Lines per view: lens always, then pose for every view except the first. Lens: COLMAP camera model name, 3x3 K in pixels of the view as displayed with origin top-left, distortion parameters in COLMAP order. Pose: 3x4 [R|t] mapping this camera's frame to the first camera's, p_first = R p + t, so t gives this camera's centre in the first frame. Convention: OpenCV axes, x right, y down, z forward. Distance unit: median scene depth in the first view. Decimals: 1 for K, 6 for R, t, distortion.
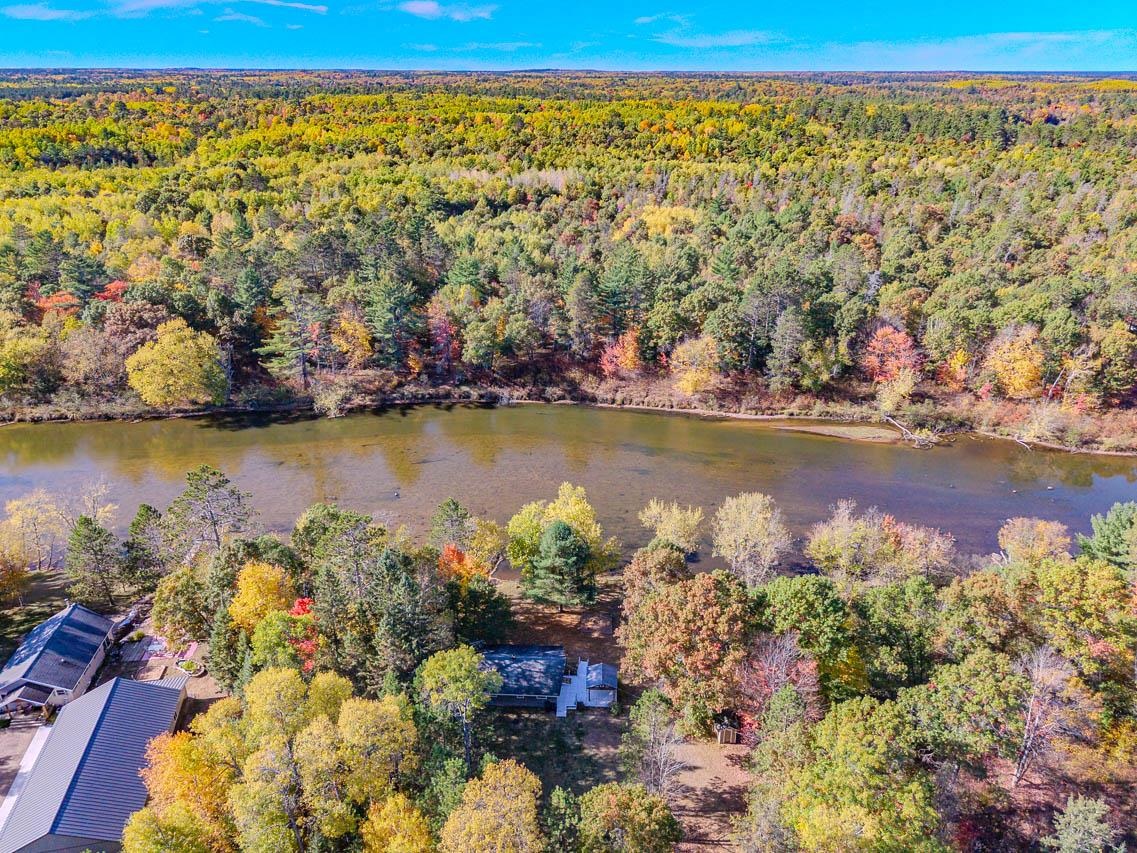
lens RADIAL K [[738.5, 0, 568.5], [0, 738.5, 426.5], [0, 0, 1]] dist [-0.003211, -0.002960]
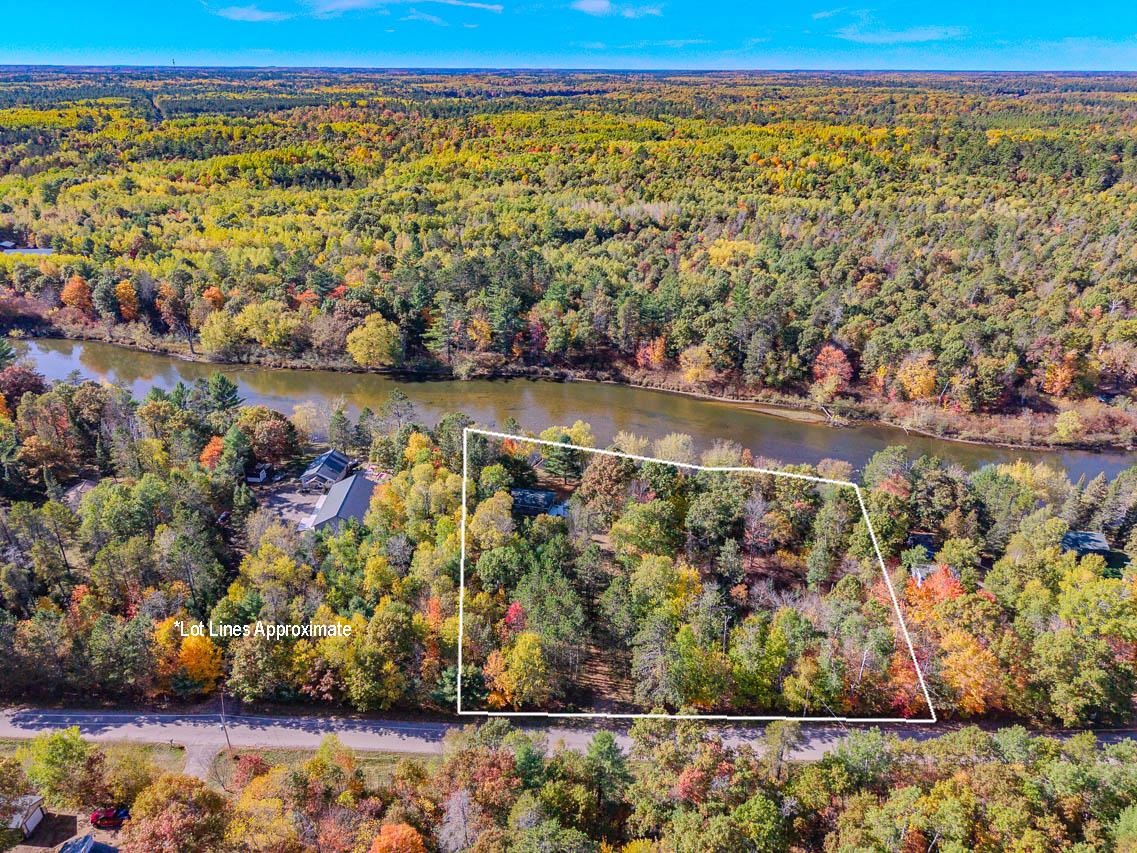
lens RADIAL K [[738.5, 0, 568.5], [0, 738.5, 426.5], [0, 0, 1]] dist [-0.003211, -0.002960]
pose [[0.979720, 0.085247, -0.181333, 0.184241], [-0.084747, 0.996347, 0.010522, 0.047080], [0.181568, 0.005059, 0.983365, -0.480773]]
